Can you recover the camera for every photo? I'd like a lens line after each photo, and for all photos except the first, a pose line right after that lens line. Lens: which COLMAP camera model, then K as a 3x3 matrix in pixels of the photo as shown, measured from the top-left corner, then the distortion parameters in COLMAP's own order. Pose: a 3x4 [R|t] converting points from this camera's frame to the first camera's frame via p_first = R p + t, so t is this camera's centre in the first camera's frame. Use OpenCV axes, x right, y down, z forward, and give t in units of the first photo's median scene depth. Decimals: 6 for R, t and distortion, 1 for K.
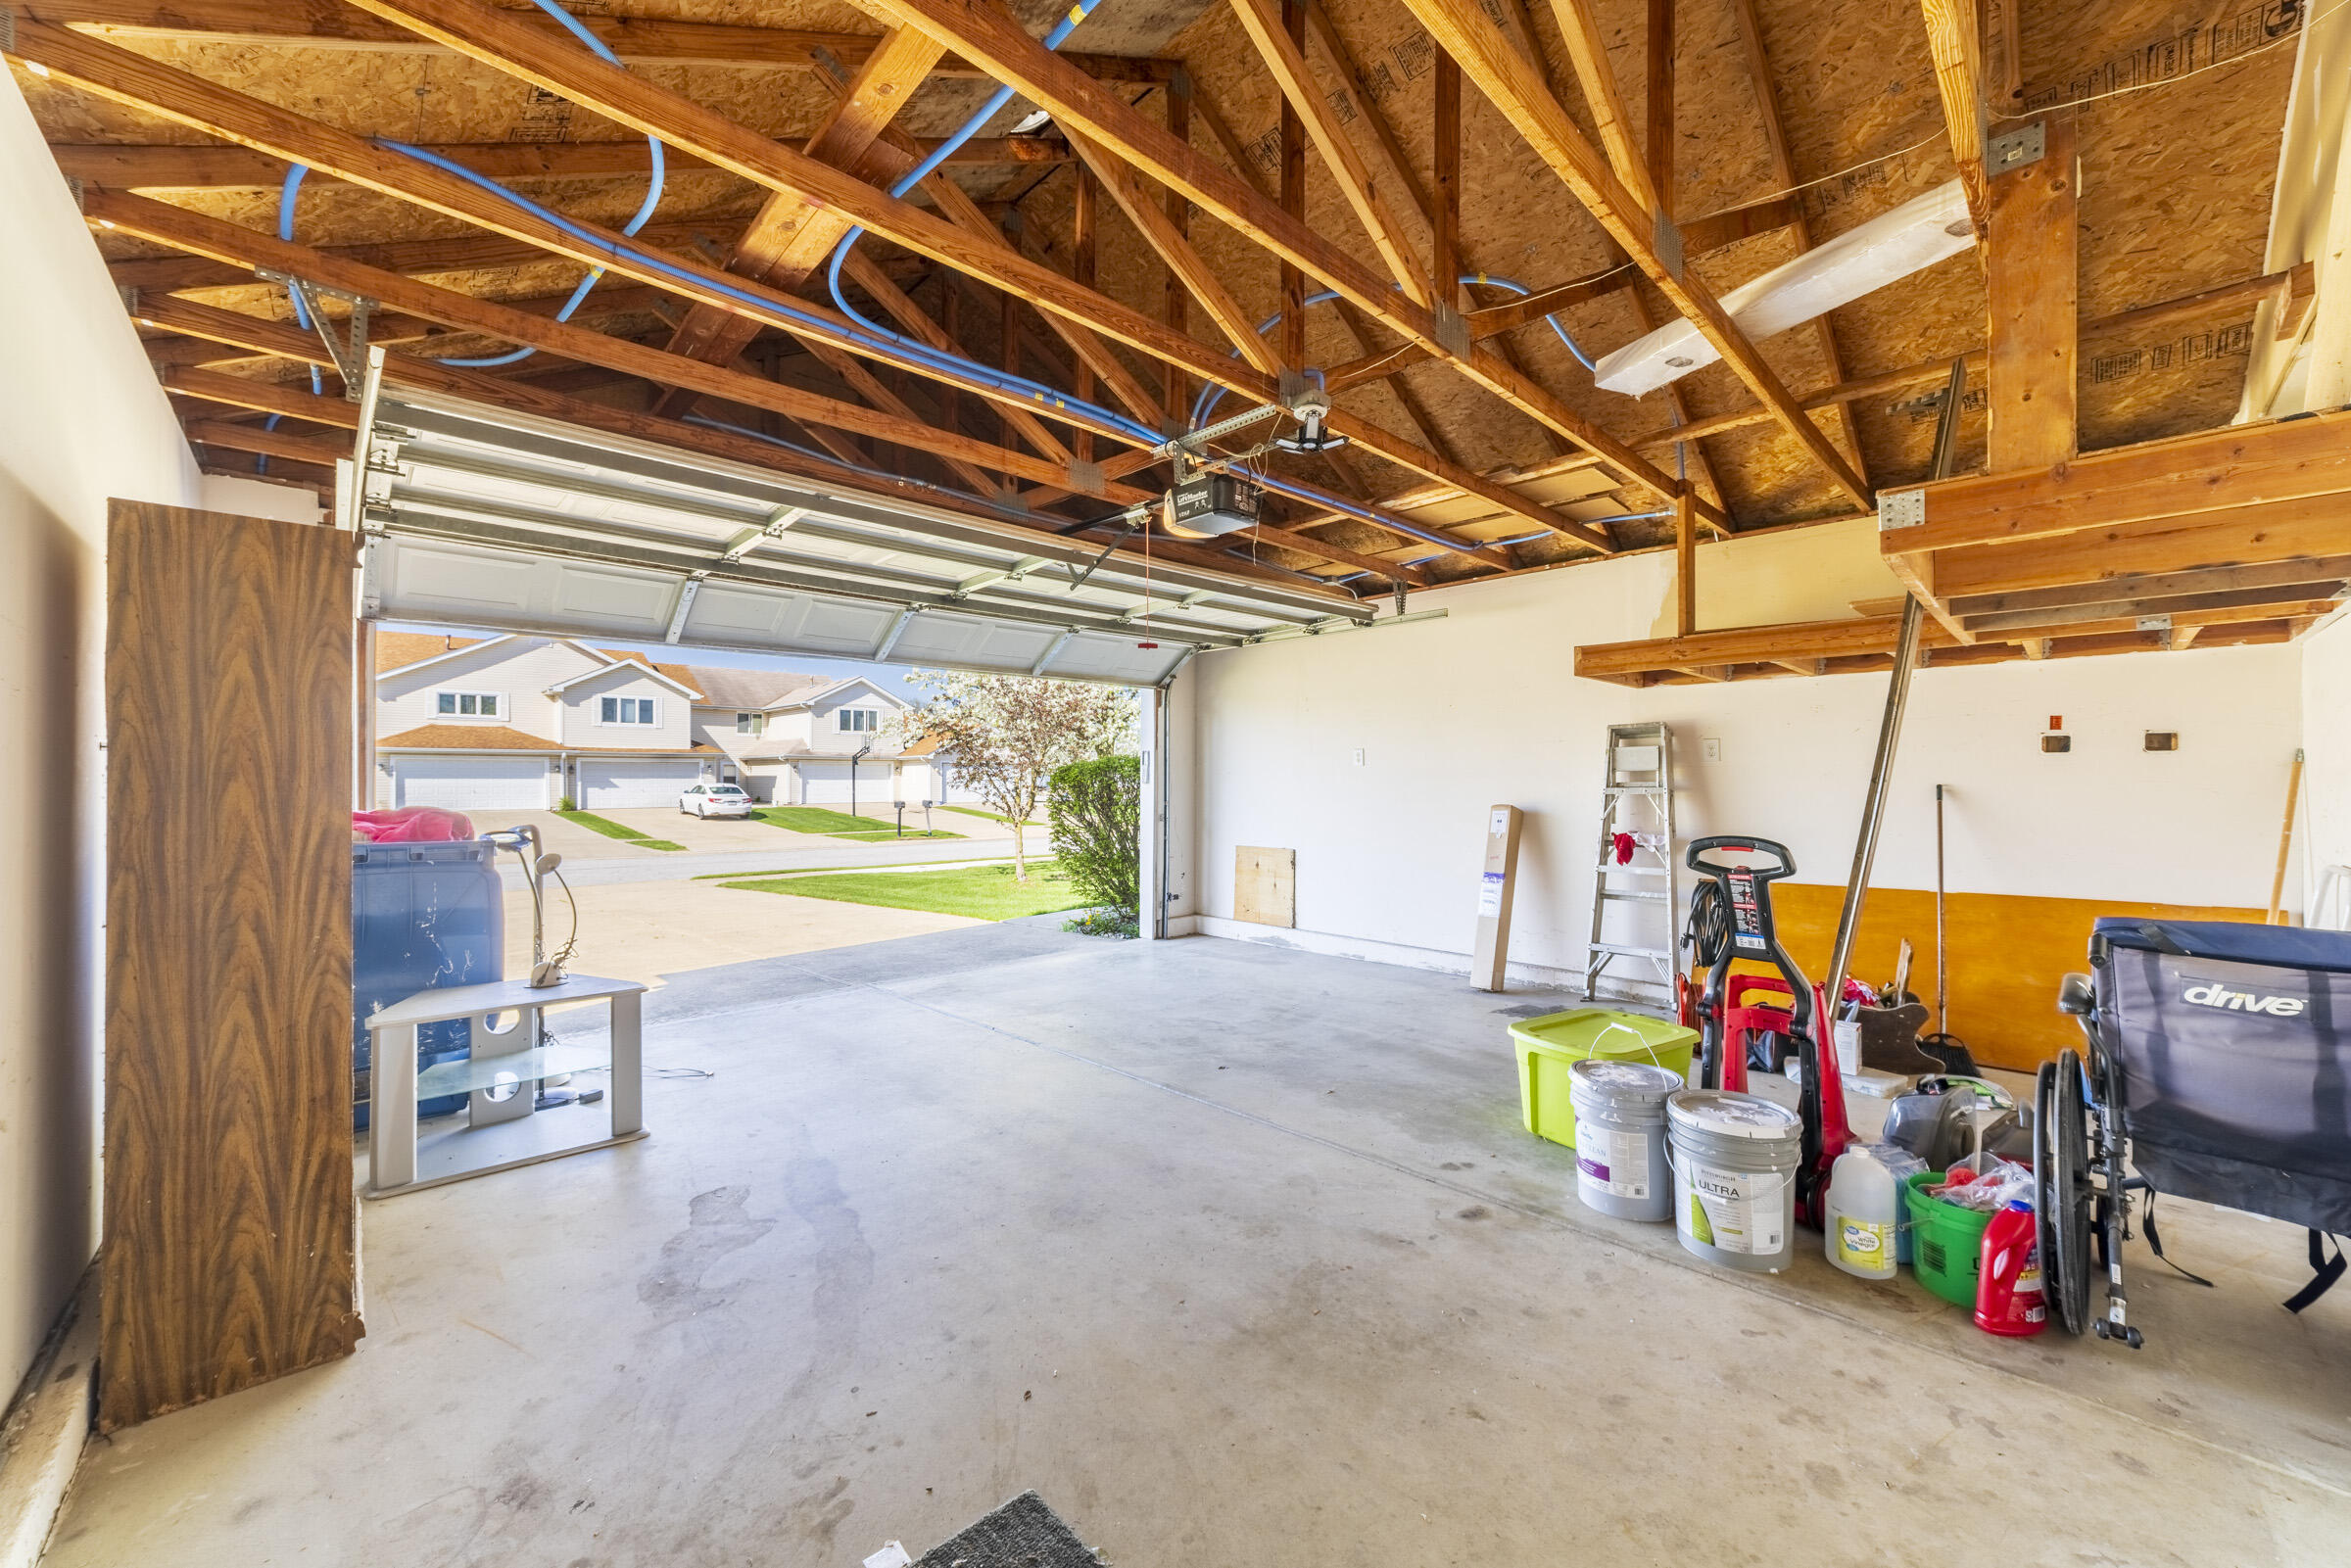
lens RADIAL K [[893.6, 0, 1177.6], [0, 893.6, 778.7], [0, 0, 1]] dist [-0.021986, 0.006799]
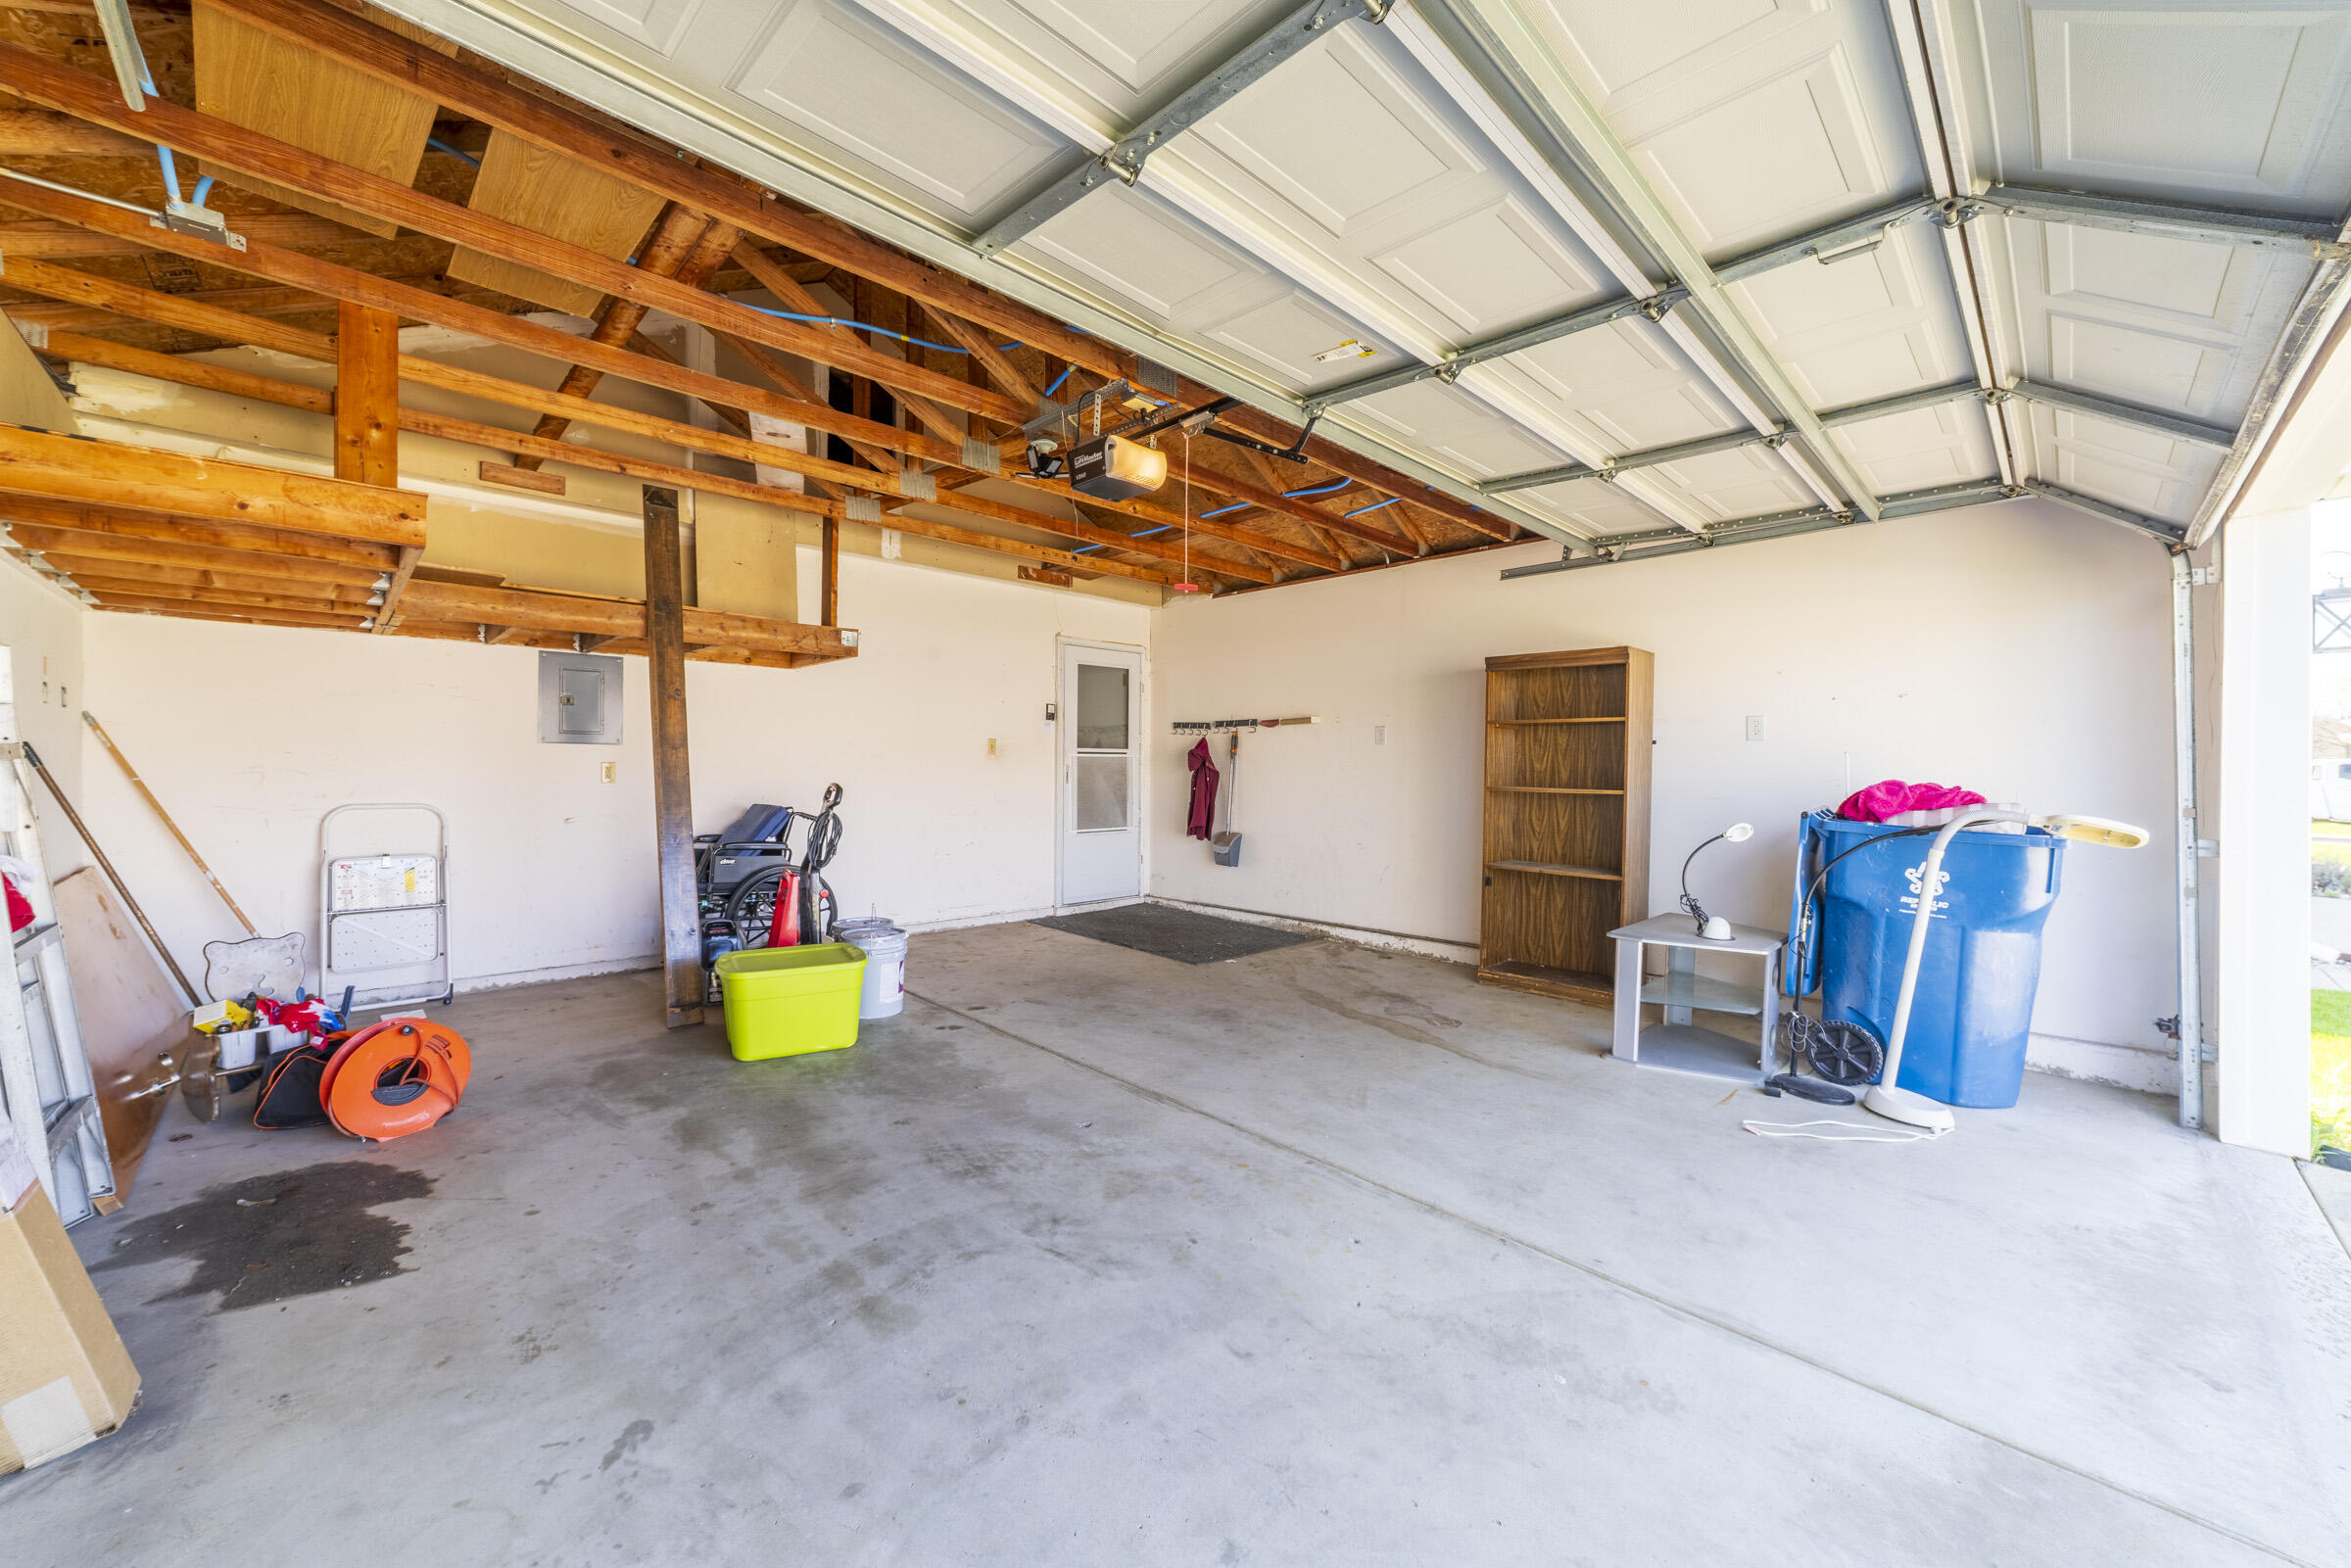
lens RADIAL K [[893.6, 0, 1173.0], [0, 893.6, 780.2], [0, 0, 1]] dist [-0.021986, 0.006799]
pose [[-0.999955, -0.003406, -0.008831, -0.018098], [-0.003460, 0.999976, 0.006050, 0.033512], [0.008810, 0.006081, -0.999943, 2.066194]]
